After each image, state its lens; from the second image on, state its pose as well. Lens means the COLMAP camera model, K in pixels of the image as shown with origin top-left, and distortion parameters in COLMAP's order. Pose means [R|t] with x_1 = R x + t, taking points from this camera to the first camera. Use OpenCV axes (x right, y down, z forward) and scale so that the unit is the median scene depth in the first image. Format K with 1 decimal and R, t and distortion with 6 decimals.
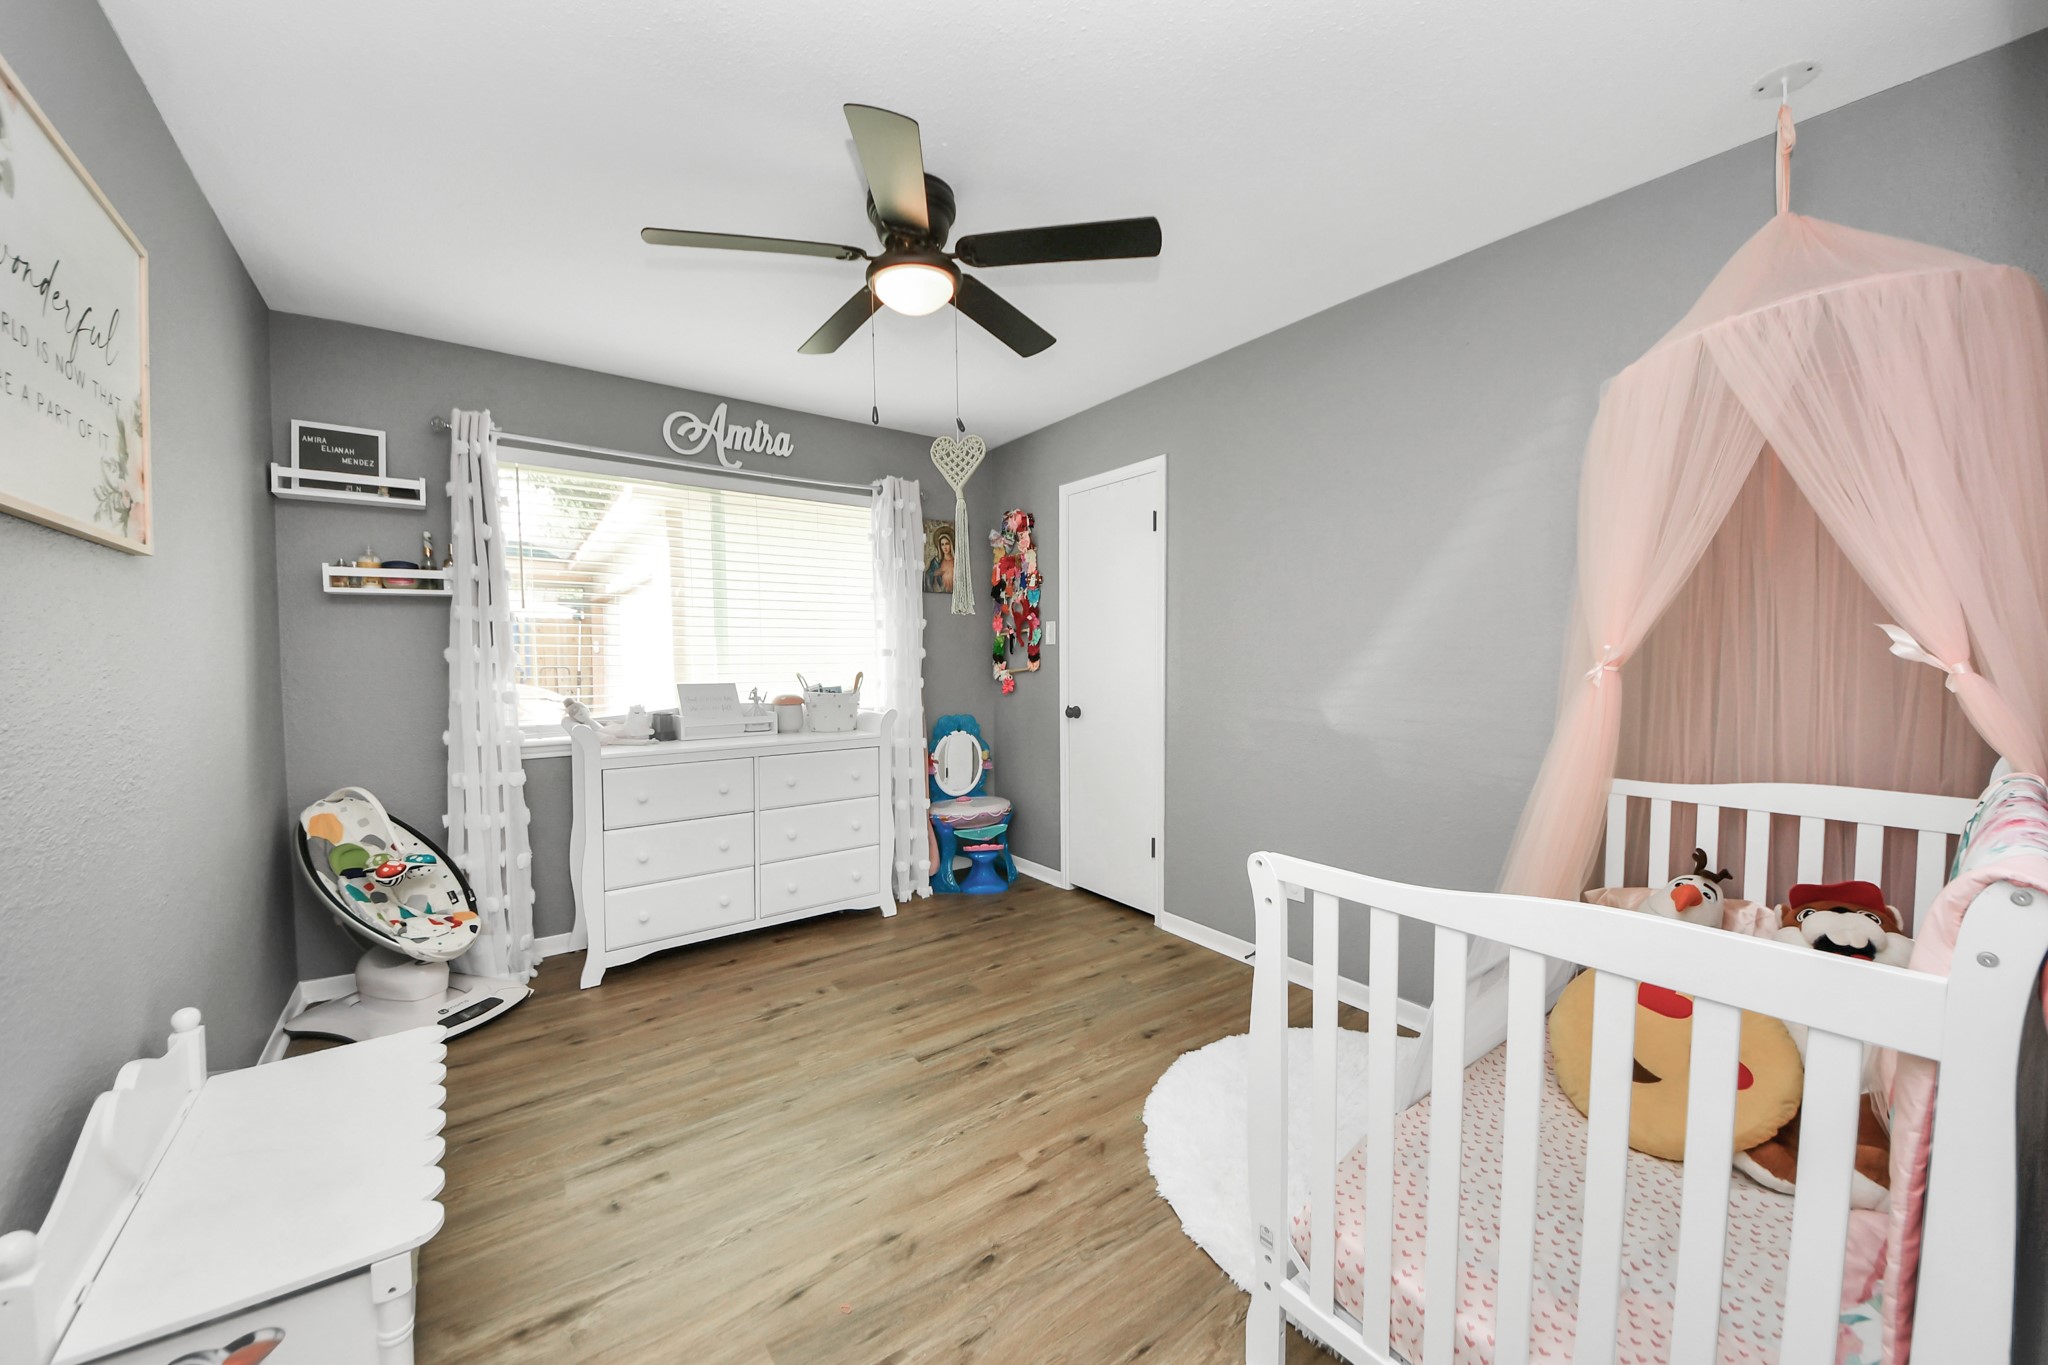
lens RADIAL K [[715.6, 0, 1017.0], [0, 715.6, 686.4], [0, 0, 1]] dist [0.032688, -0.021425]
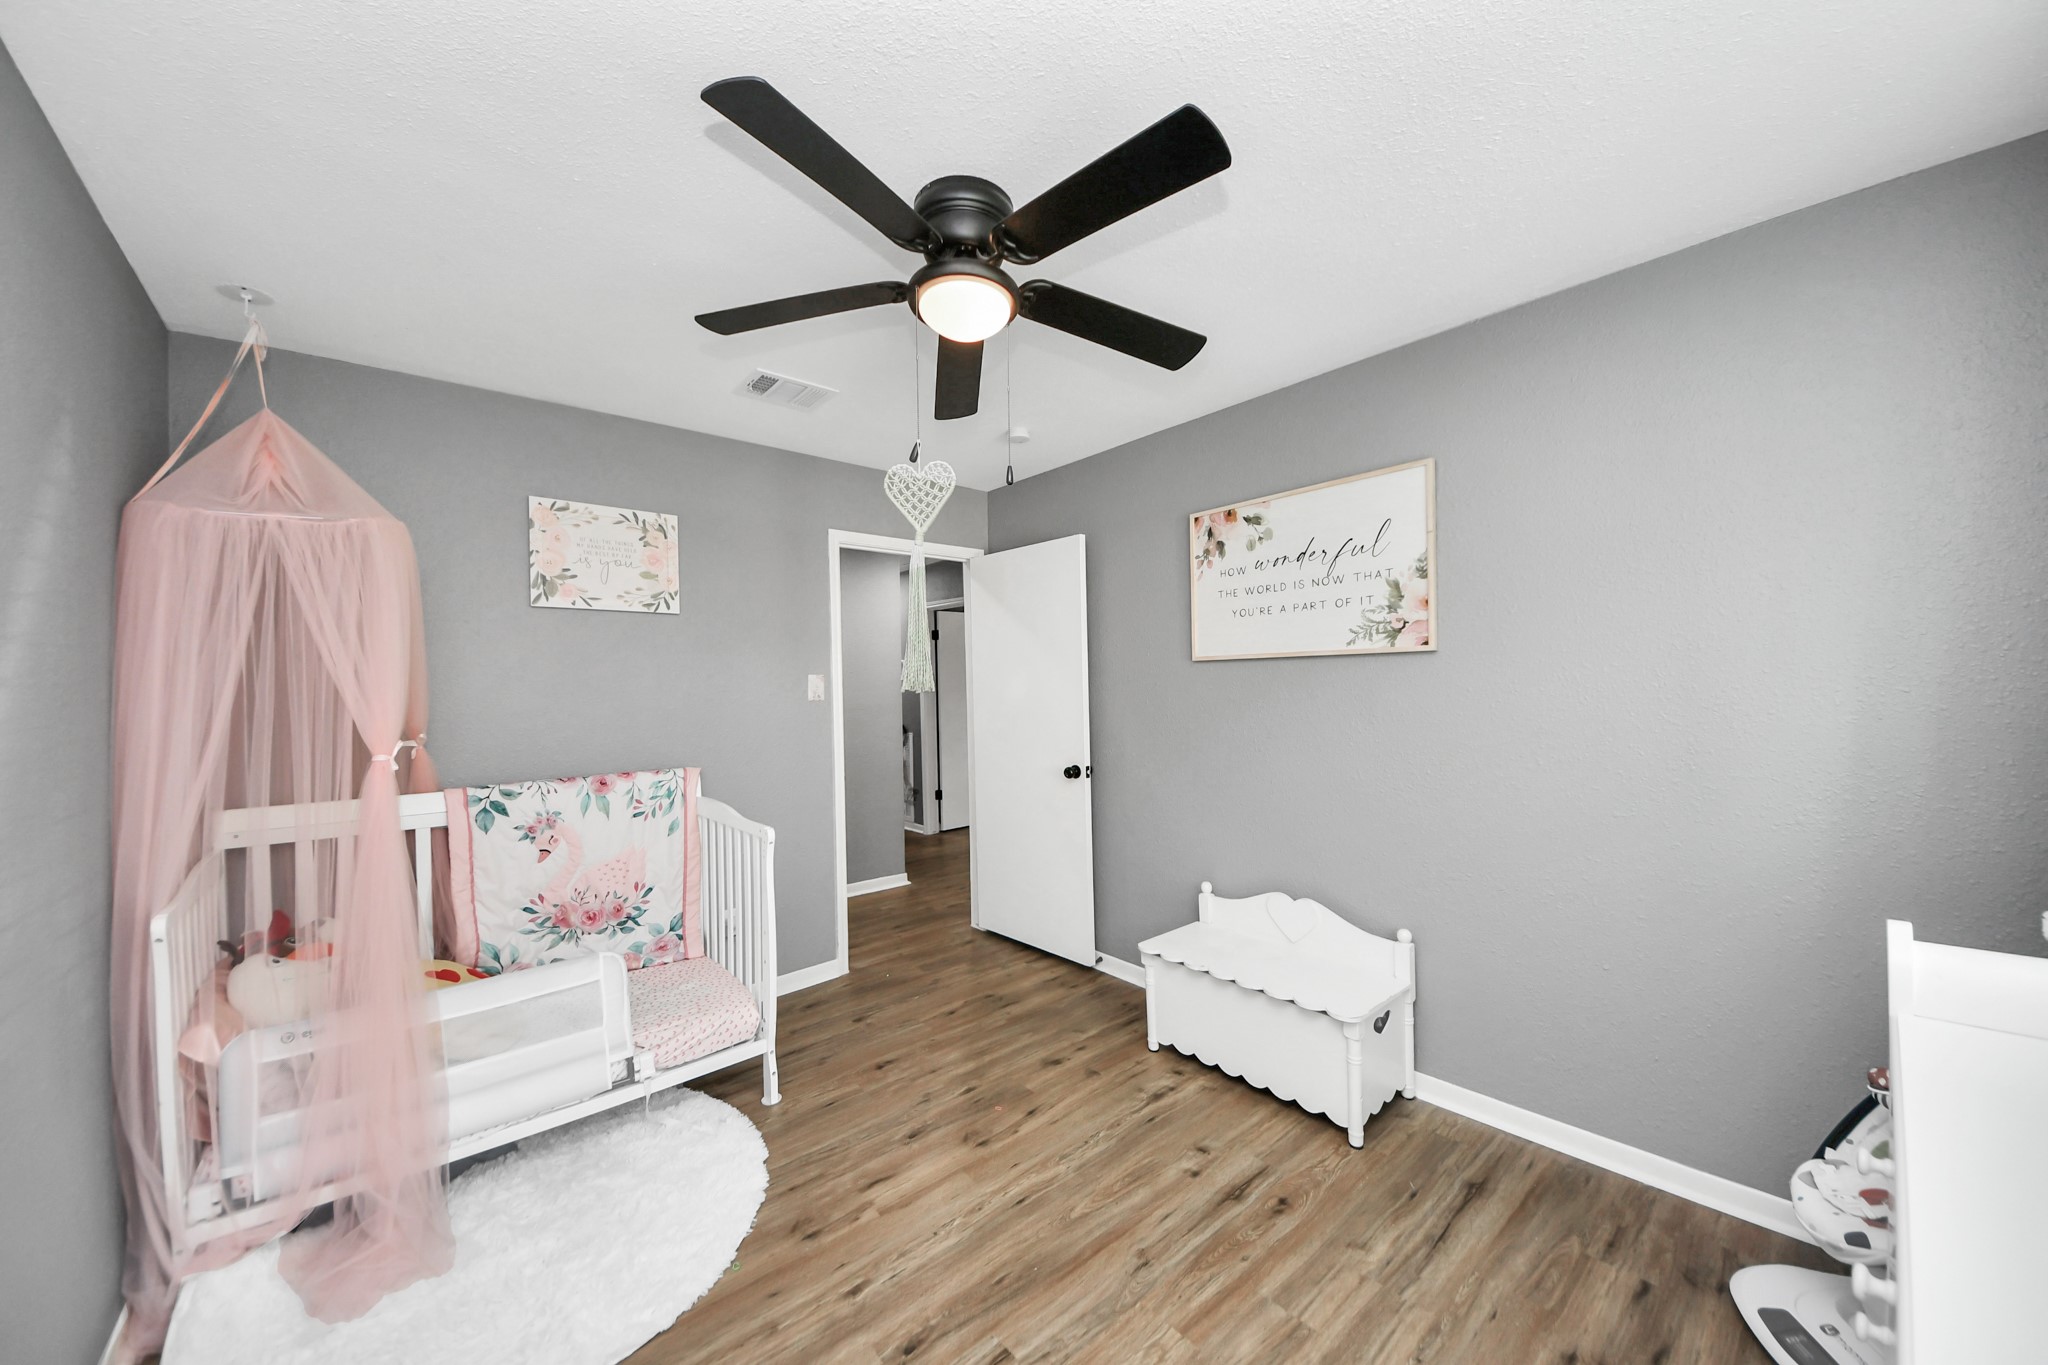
lens RADIAL K [[724.1, 0, 1036.2], [0, 724.1, 687.0], [0, 0, 1]] dist [0.003070, -0.011601]
pose [[-0.994805, 0.026273, -0.098355, -0.147390], [0.021688, 0.998641, 0.047397, -0.168371], [0.099466, 0.045018, -0.994022, 2.125647]]
